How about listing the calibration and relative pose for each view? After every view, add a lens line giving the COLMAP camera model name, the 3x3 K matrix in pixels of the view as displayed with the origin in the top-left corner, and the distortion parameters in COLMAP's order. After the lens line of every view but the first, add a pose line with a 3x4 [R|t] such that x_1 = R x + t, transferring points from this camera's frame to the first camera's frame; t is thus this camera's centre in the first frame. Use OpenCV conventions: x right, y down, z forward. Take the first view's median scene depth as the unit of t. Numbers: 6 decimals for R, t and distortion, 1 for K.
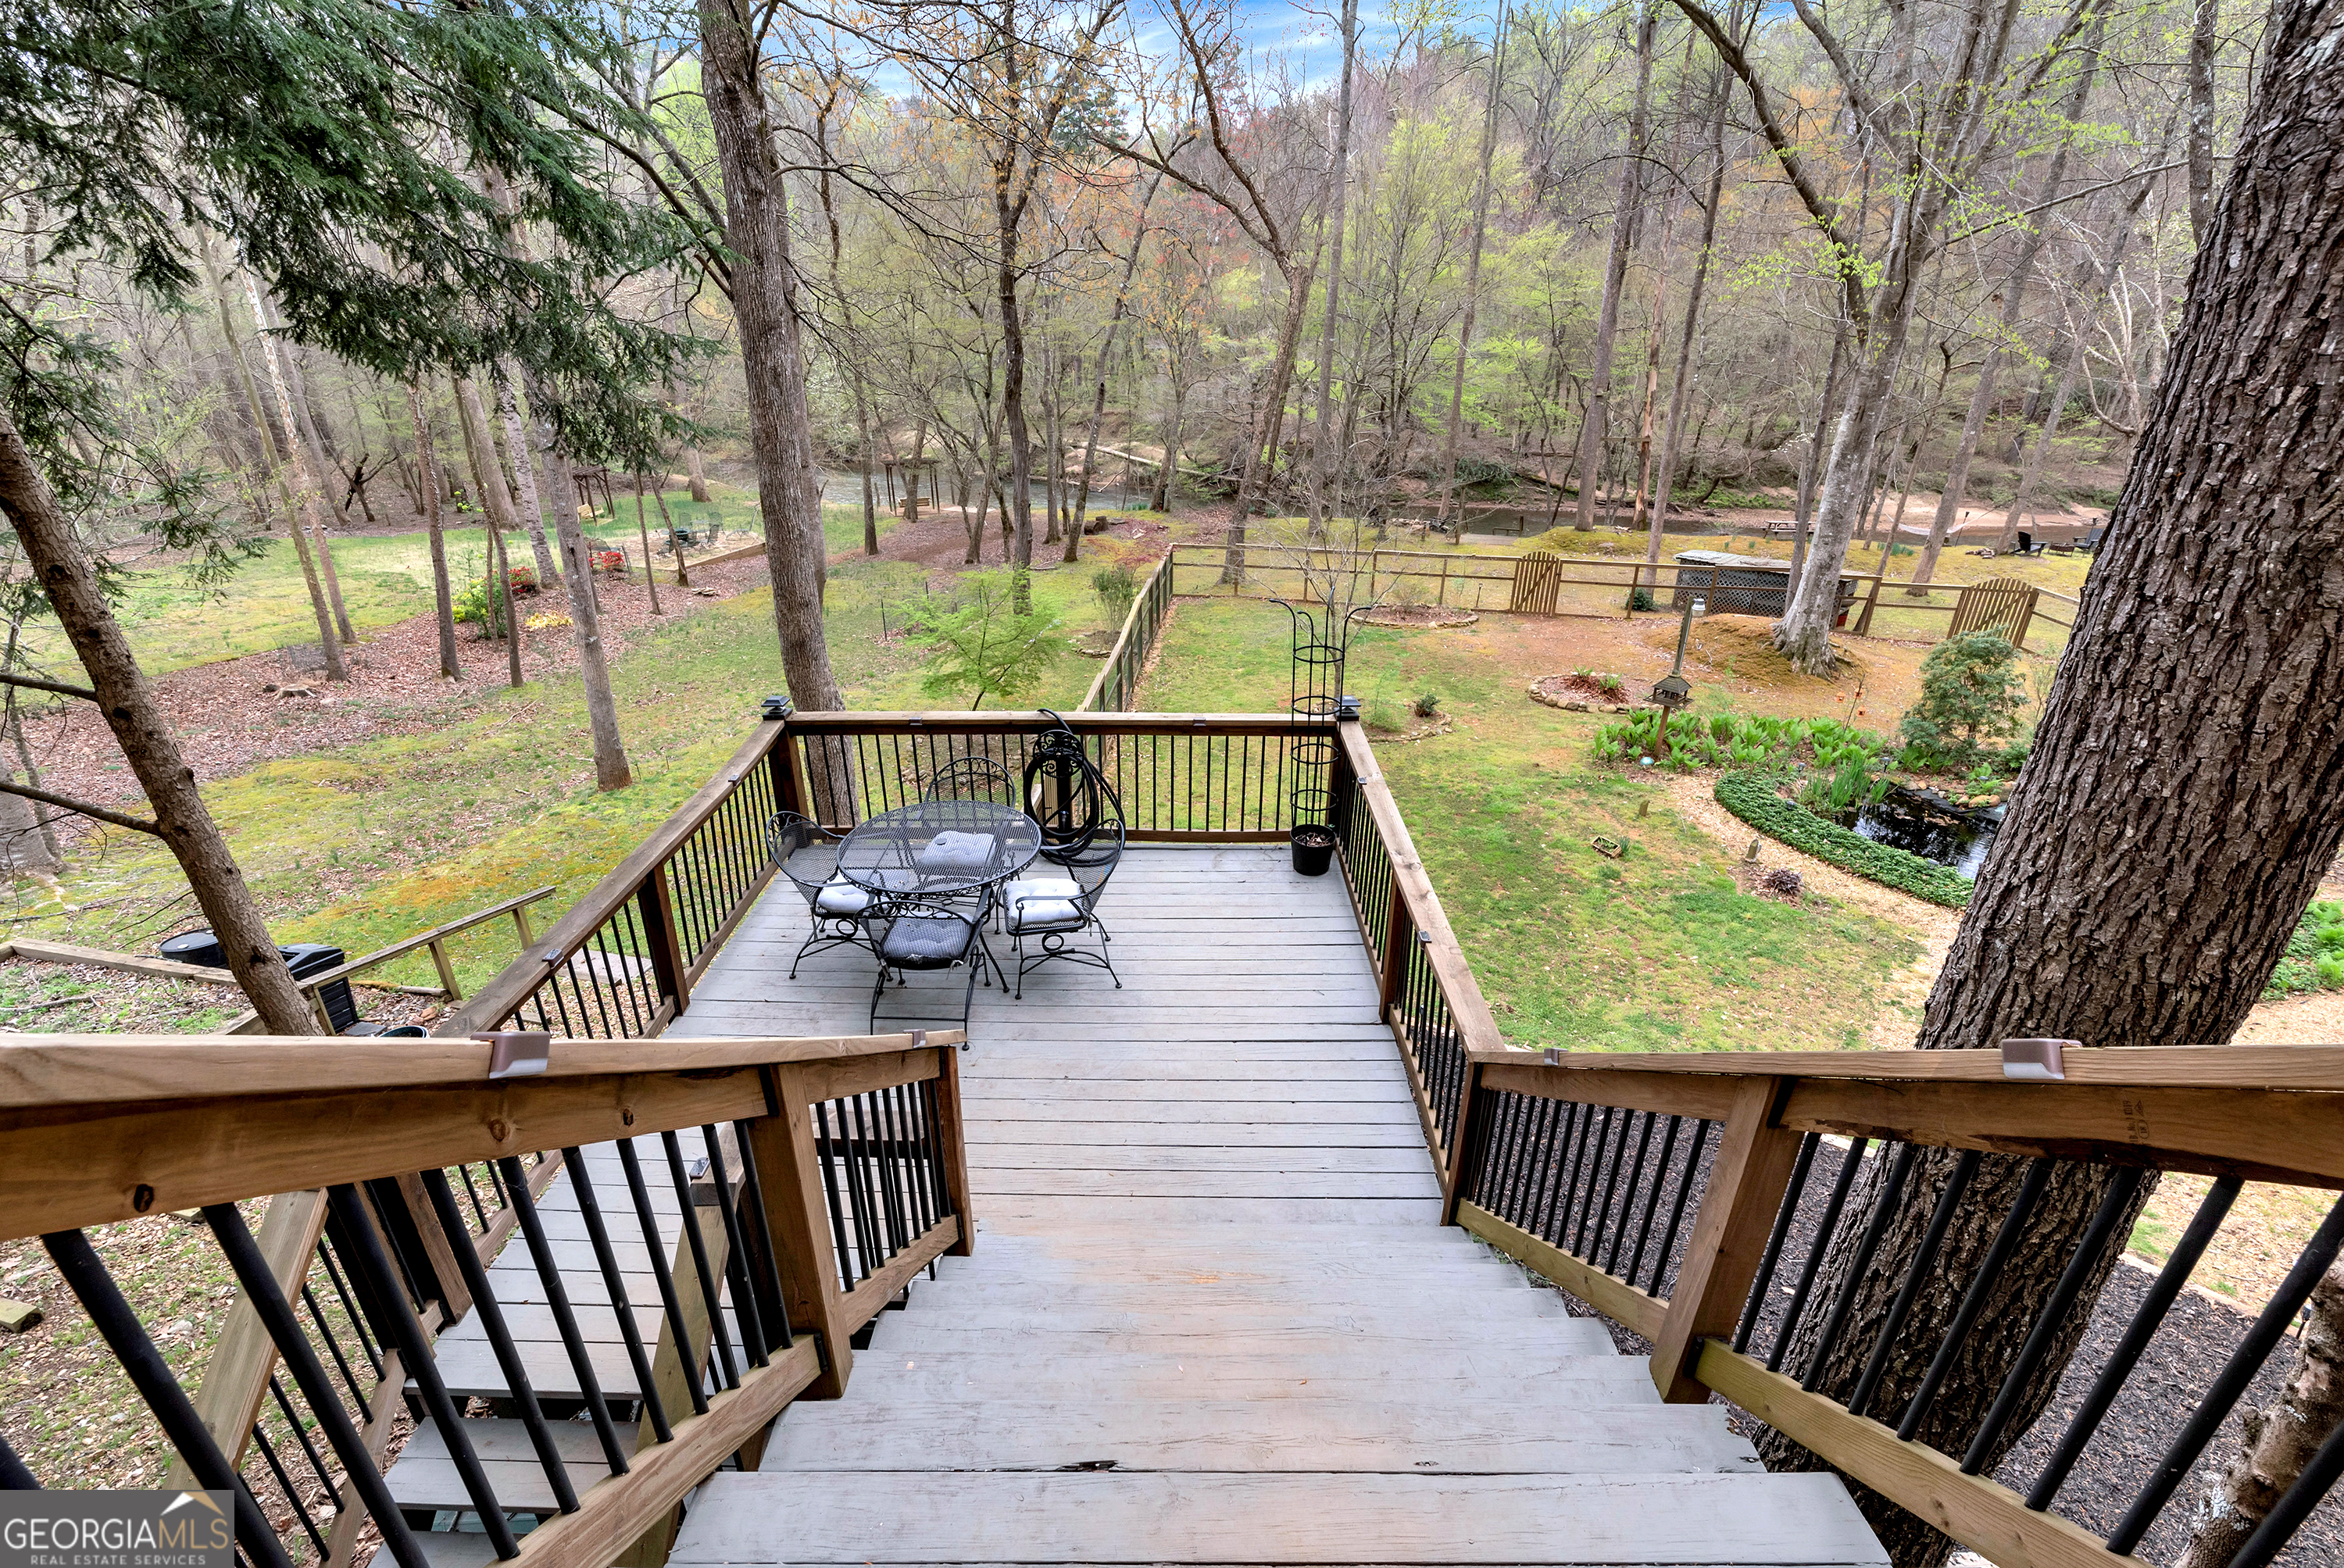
lens RADIAL K [[1024.0, 0, 1173.0], [0, 1024.0, 798.5], [0, 0, 1]] dist [0.000501, -0.001515]
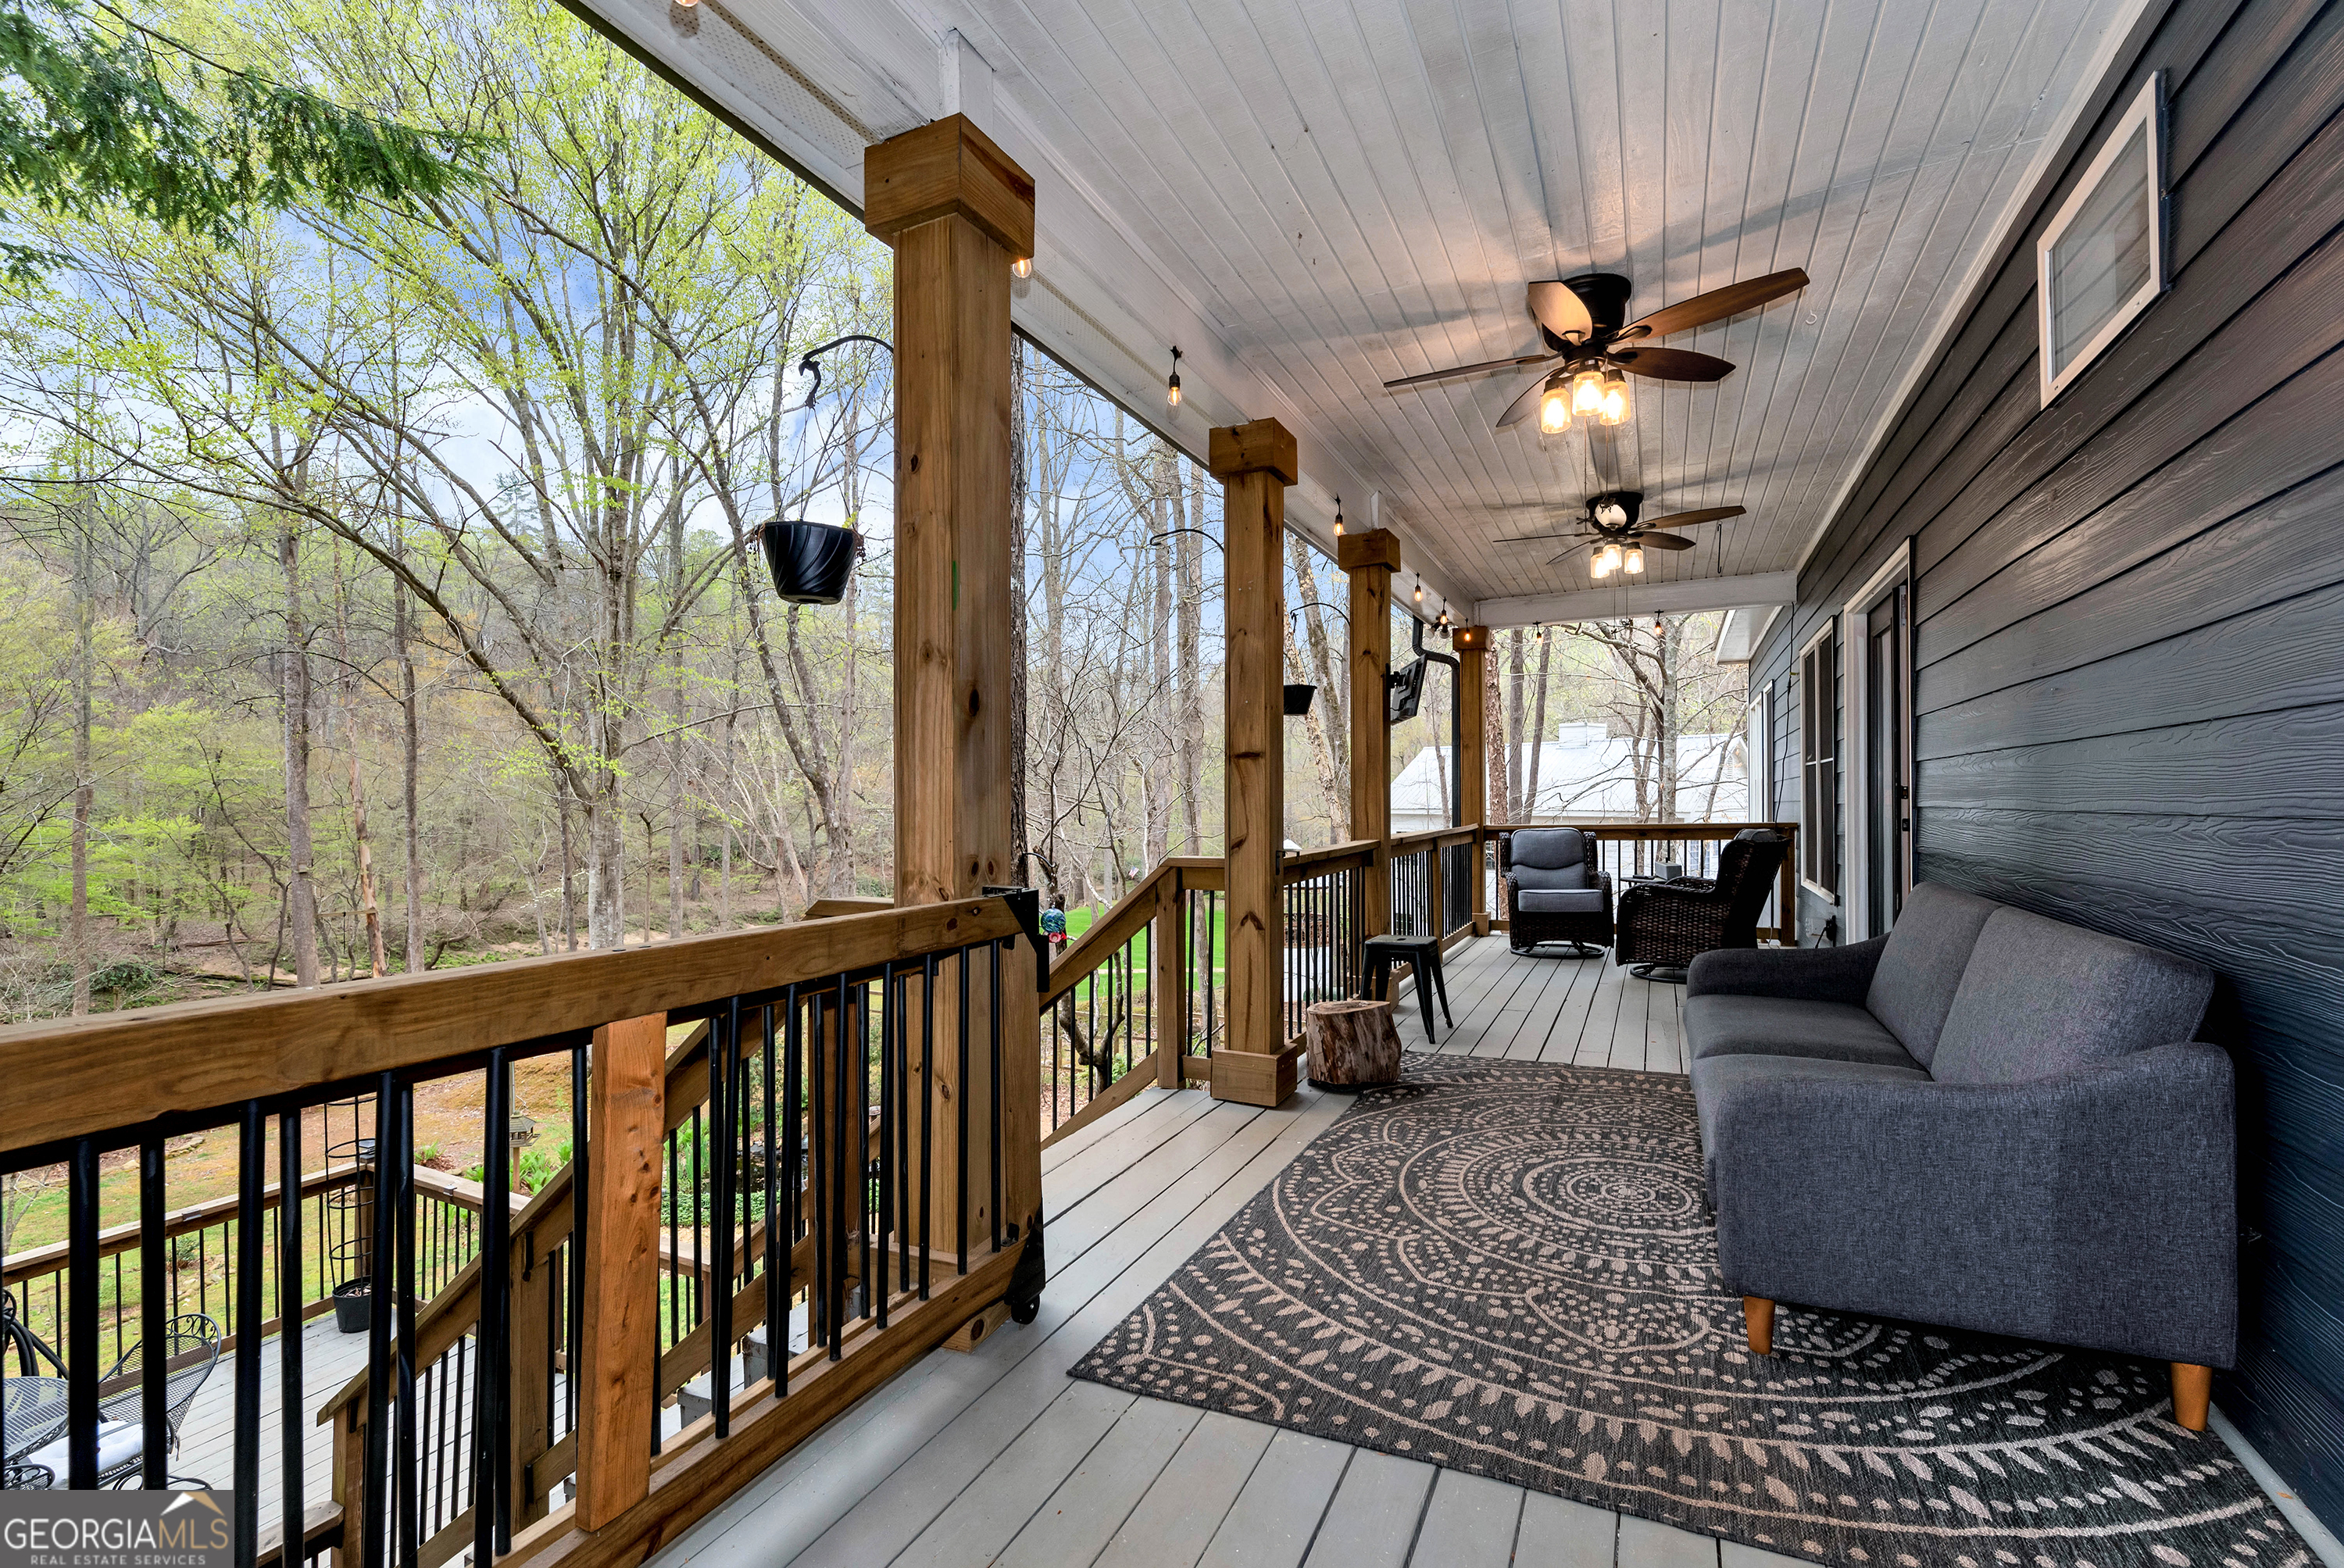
lens RADIAL K [[1024.0, 0, 1181.1], [0, 1024.0, 793.8], [0, 0, 1]] dist [0.000501, -0.001515]
pose [[0.436642, -0.001170, 0.899635, -0.113348], [0.382522, 0.905342, -0.184481, 0.025223], [-0.814261, 0.424682, 0.395758, -0.064941]]
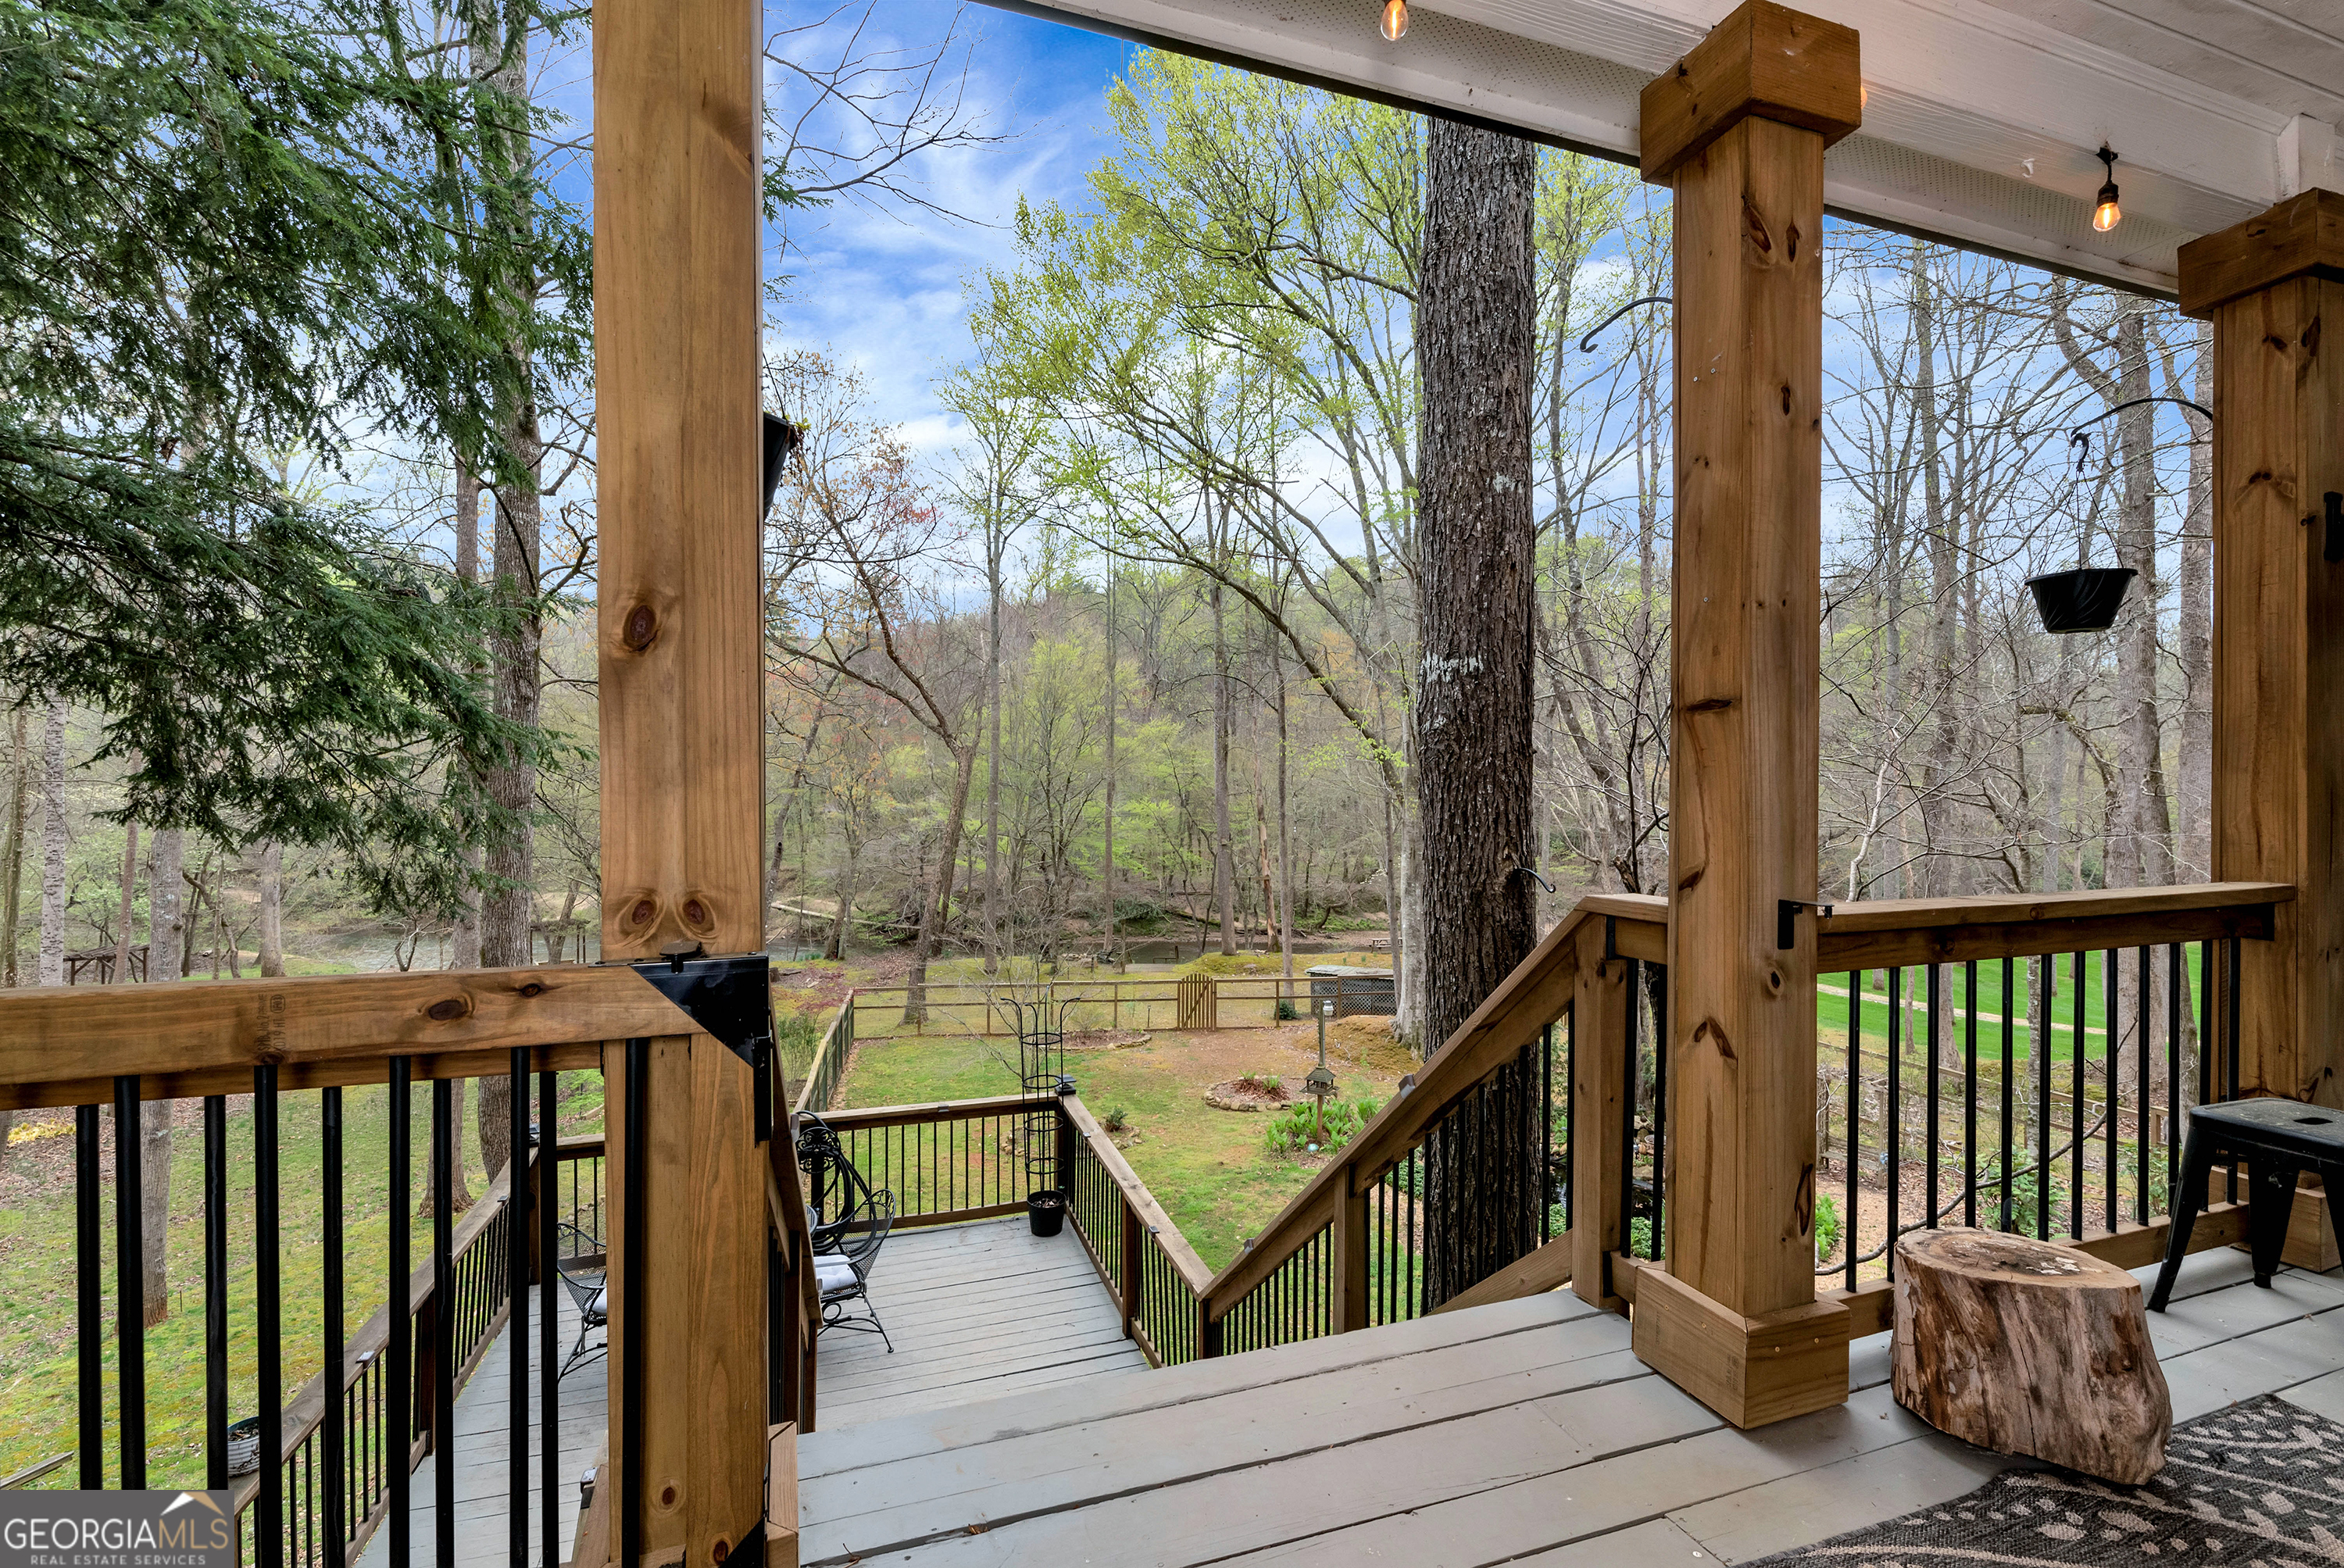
lens RADIAL K [[1024.0, 0, 1175.6], [0, 1024.0, 796.3], [0, 0, 1]] dist [0.000501, -0.001515]
pose [[0.948683, -0.004775, 0.316193, -0.025274], [0.135120, 0.910135, -0.391660, 0.026577], [-0.285908, 0.414285, 0.864074, -0.067175]]
